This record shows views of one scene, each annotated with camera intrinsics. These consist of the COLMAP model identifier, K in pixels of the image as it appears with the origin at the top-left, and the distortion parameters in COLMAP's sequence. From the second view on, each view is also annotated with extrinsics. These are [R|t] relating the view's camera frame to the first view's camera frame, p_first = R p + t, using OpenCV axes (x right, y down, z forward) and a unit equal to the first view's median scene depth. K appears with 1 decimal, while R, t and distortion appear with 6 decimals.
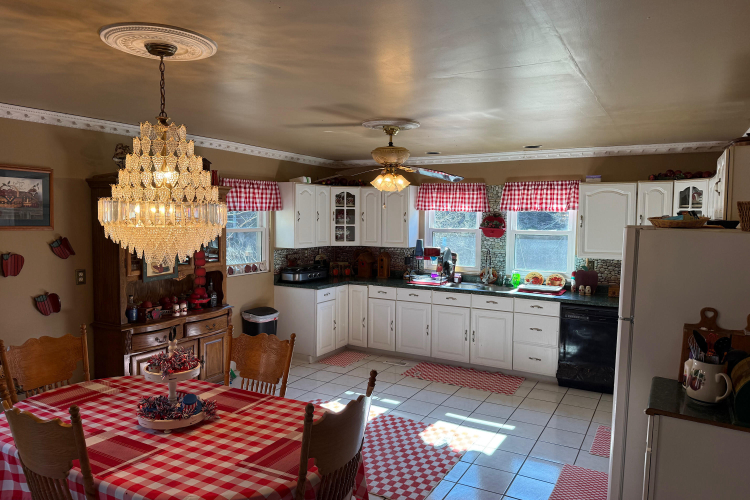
lens RADIAL K [[510.6, 0, 375.2], [0, 510.6, 238.6], [0, 0, 1]] dist [0.069870, -0.001470]
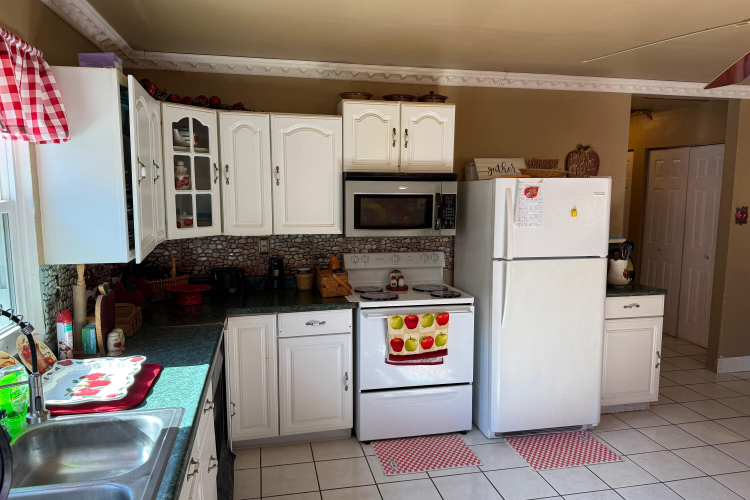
lens RADIAL K [[516.8, 0, 375.0], [0, 516.8, 250.0], [0, 0, 1]] dist [0.003407, 0.002119]
pose [[-0.675857, -0.098246, 0.730456, -0.286131], [0.016334, 0.988836, 0.148111, -0.022692], [-0.736852, 0.112033, -0.666707, 0.661487]]
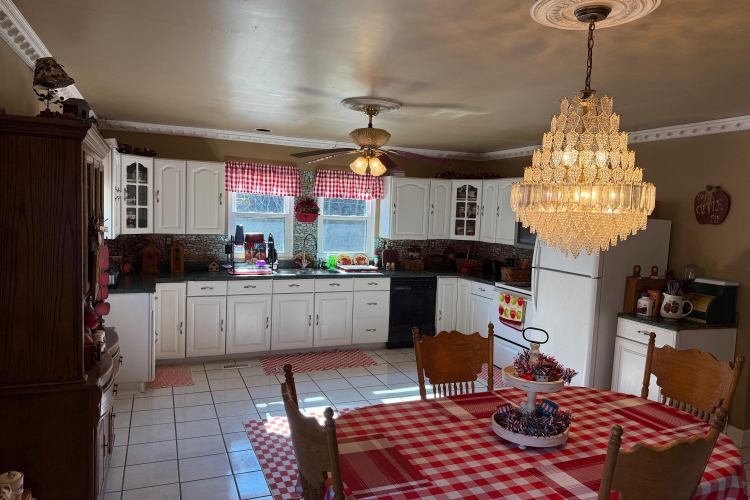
lens RADIAL K [[516.8, 0, 375.0], [0, 516.8, 250.0], [0, 0, 1]] dist [0.003407, 0.002119]
pose [[0.606170, -0.051114, 0.793691, -0.535677], [-0.003973, 0.997726, 0.067288, -0.018031], [-0.795326, -0.043941, 0.604588, 0.287092]]
